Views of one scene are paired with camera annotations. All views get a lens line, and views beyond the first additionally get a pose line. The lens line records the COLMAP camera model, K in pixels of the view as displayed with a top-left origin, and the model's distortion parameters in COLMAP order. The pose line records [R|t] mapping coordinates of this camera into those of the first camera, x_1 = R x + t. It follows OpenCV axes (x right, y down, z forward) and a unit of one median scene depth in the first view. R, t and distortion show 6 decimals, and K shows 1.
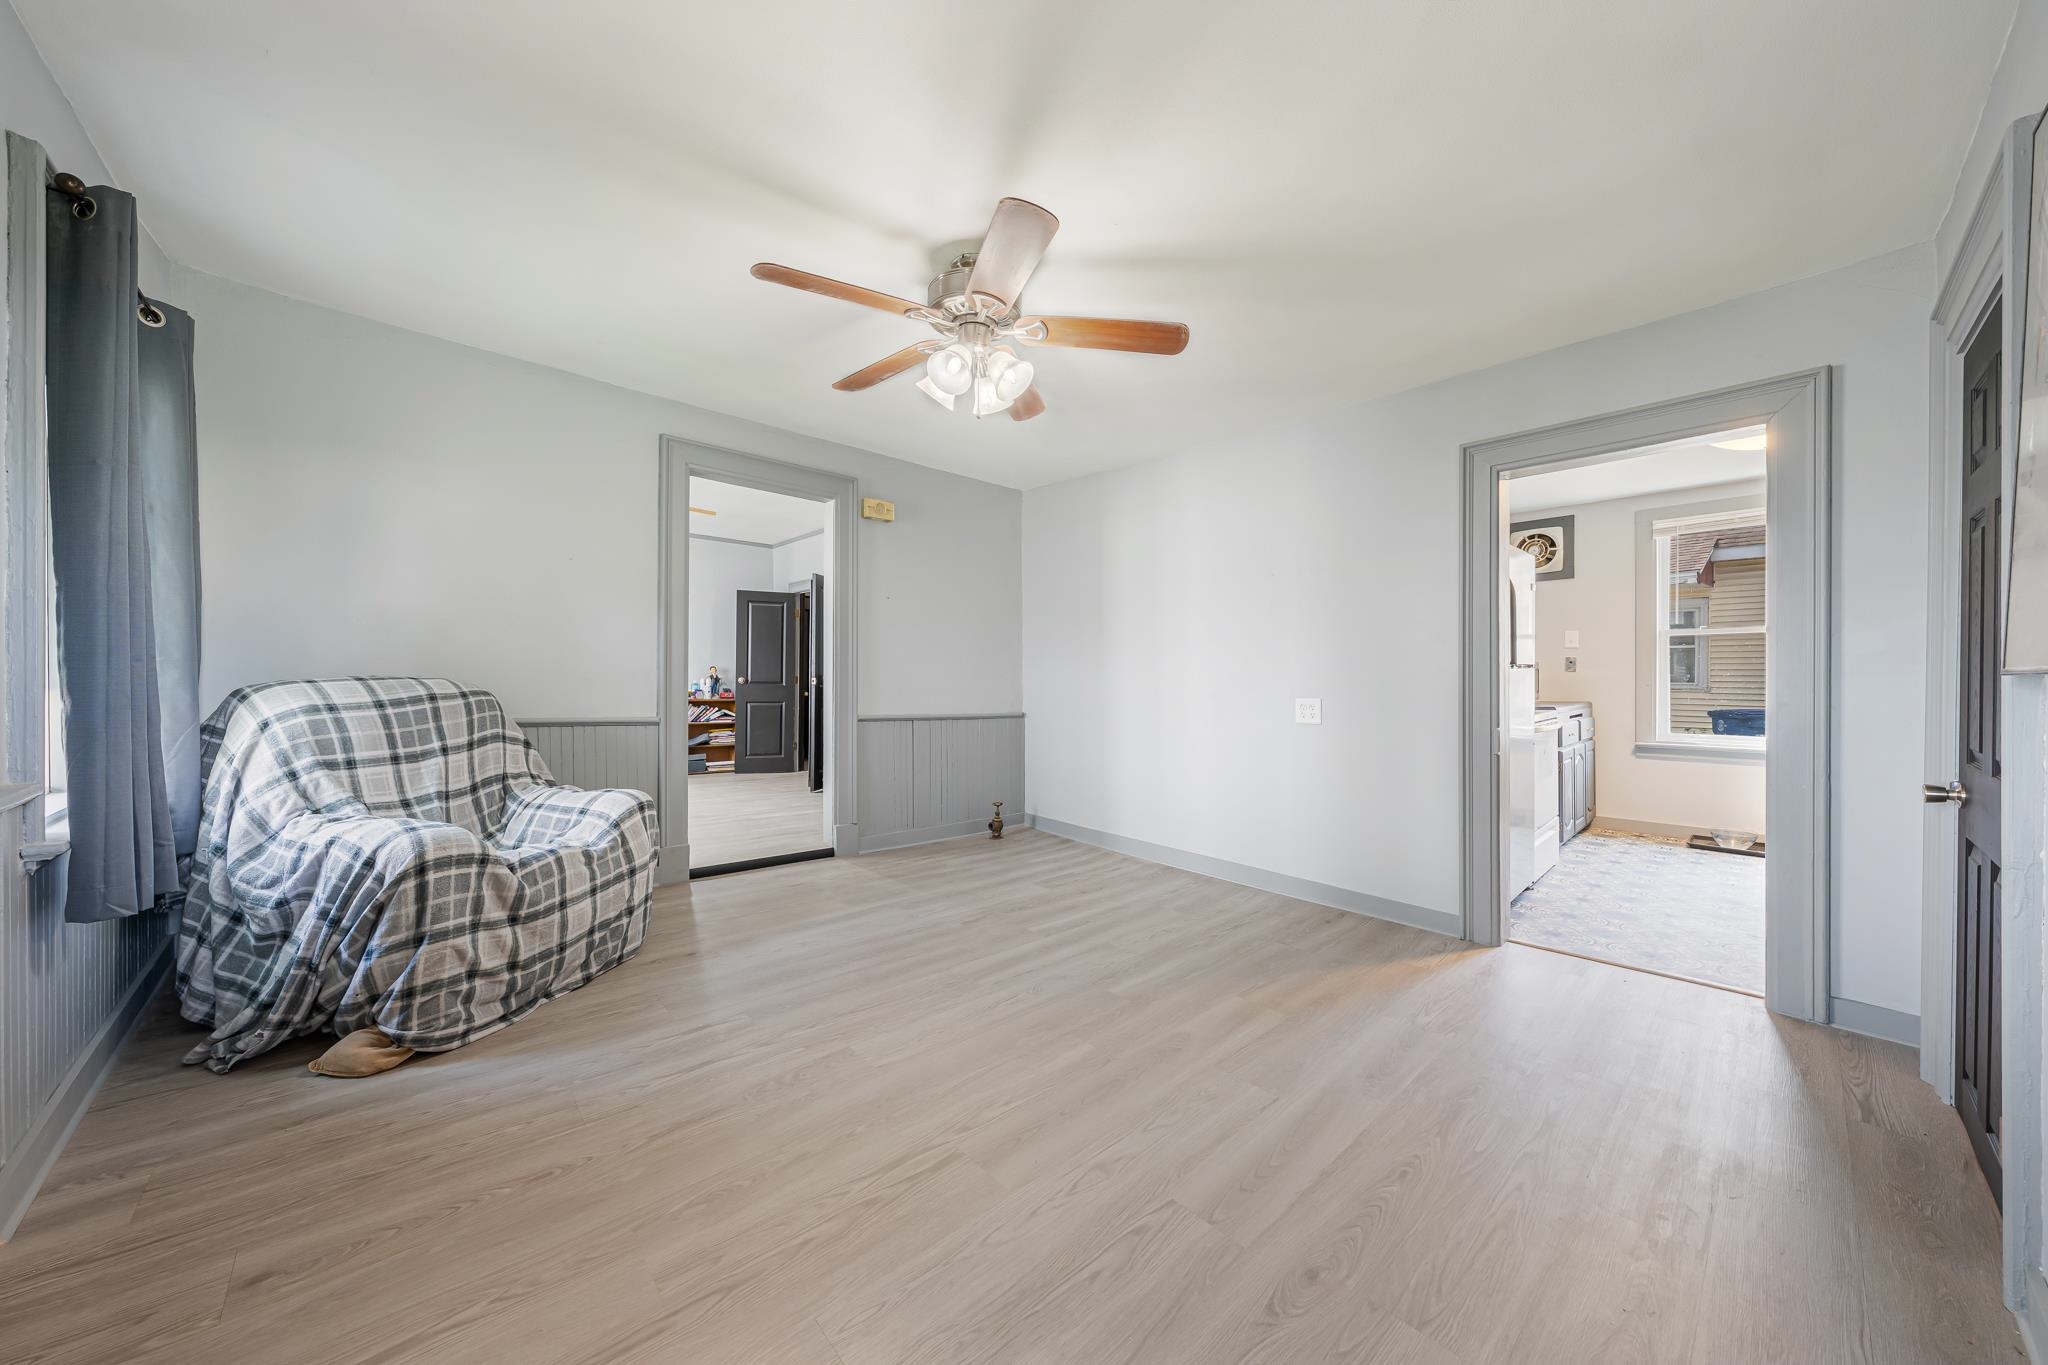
lens RADIAL K [[719.4, 0, 1023.6], [0, 719.4, 679.9], [0, 0, 1]] dist [0.000373, 0.000000]
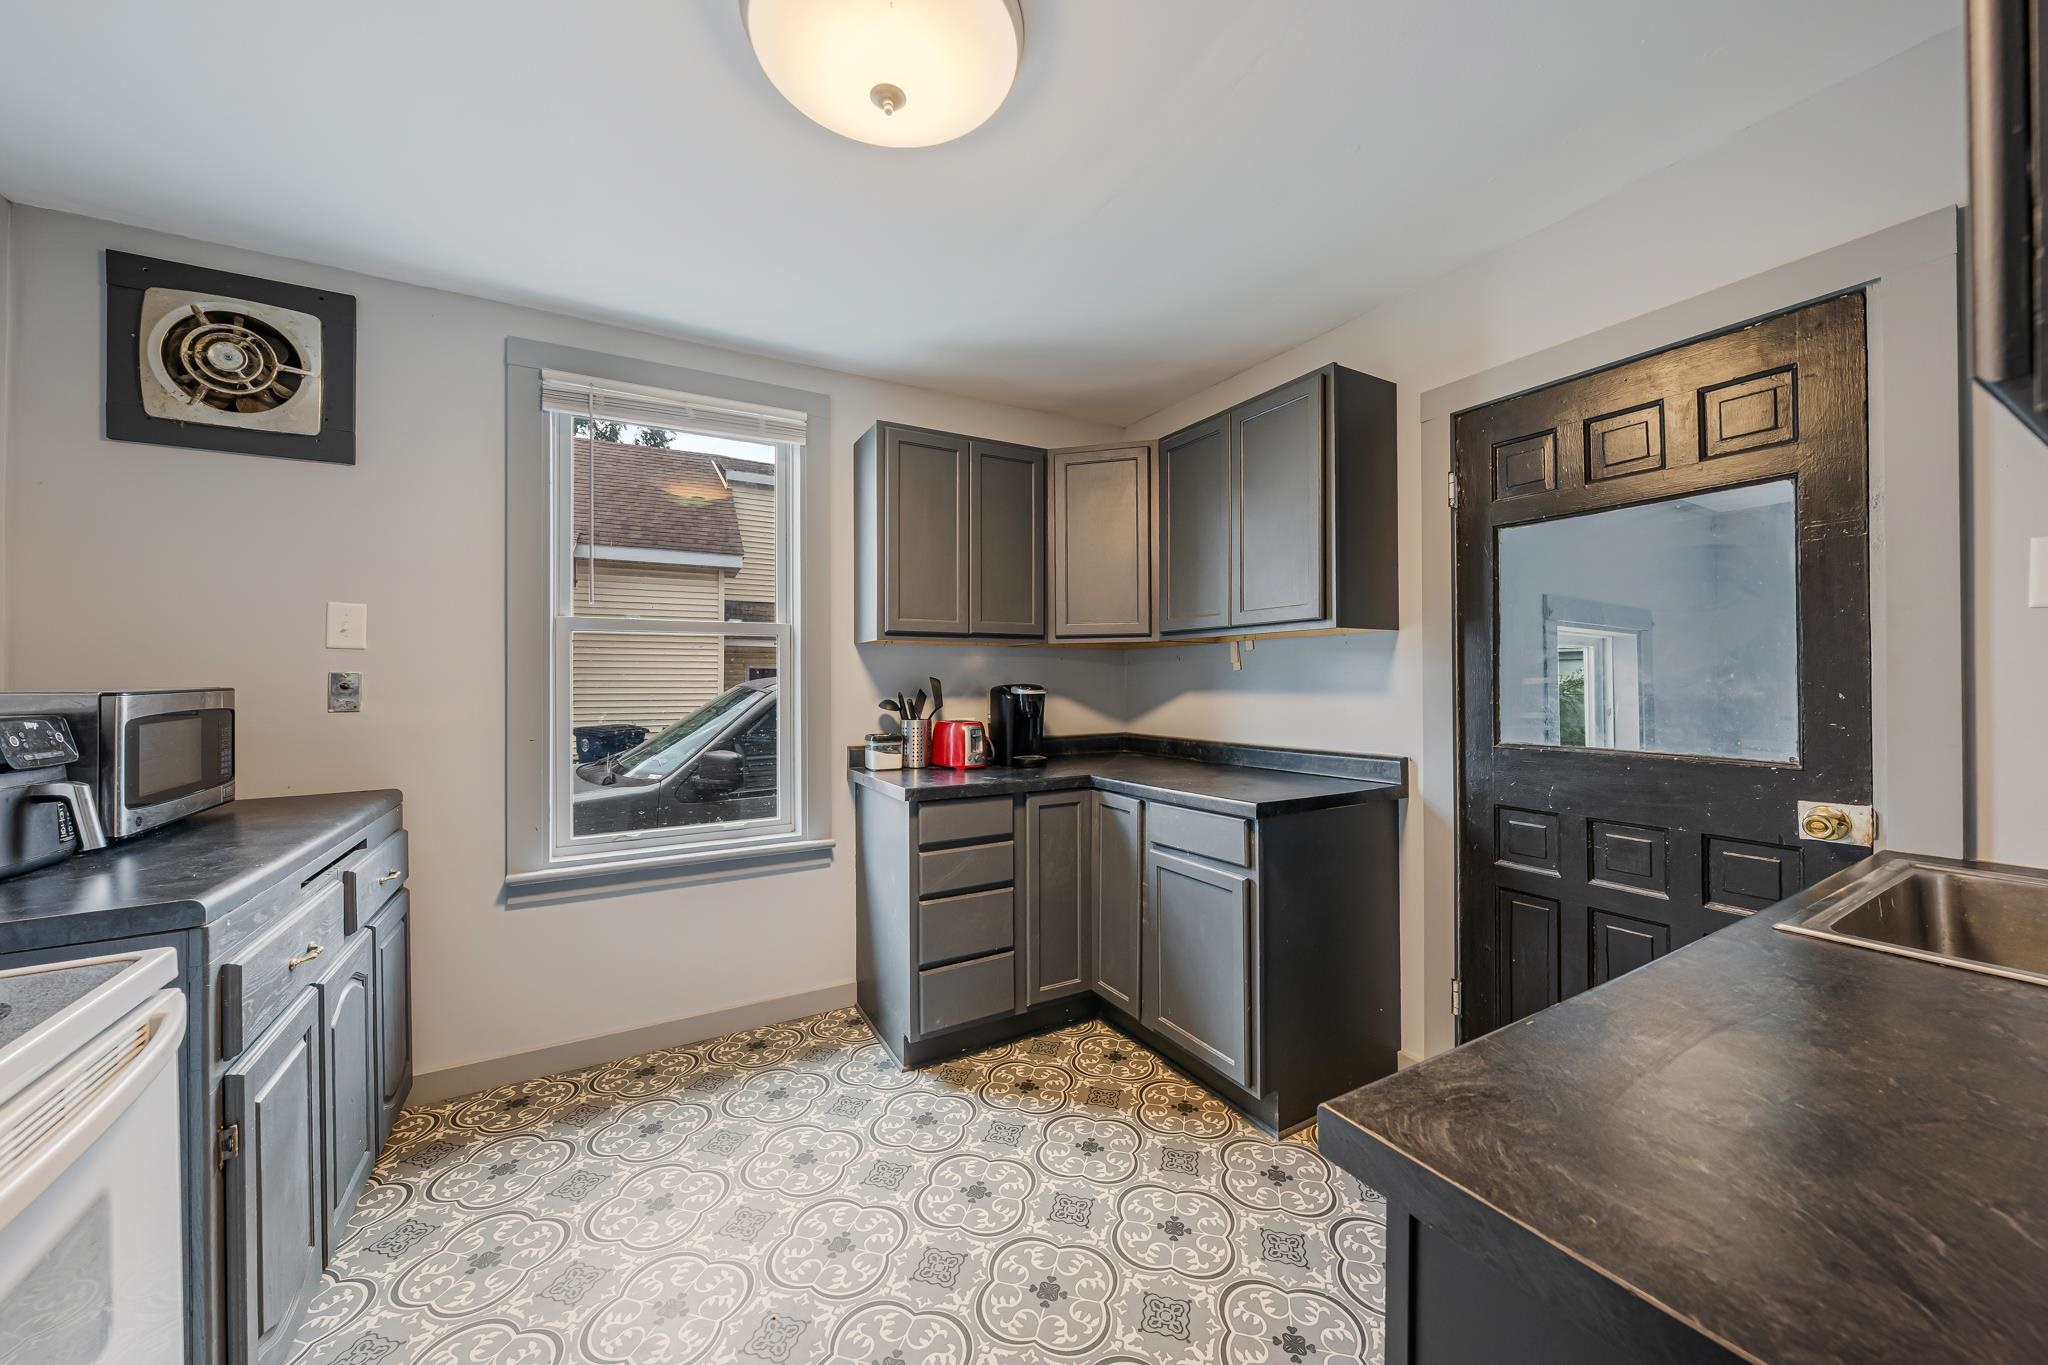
lens RADIAL K [[719.4, 0, 1016.1], [0, 719.4, 679.0], [0, 0, 1]] dist [0.000373, 0.000000]
pose [[0.238873, 0.003698, 0.971044, 0.528861], [0.003565, 0.999983, -0.004685, -0.027327], [-0.971044, 0.004581, 0.238856, 0.628095]]
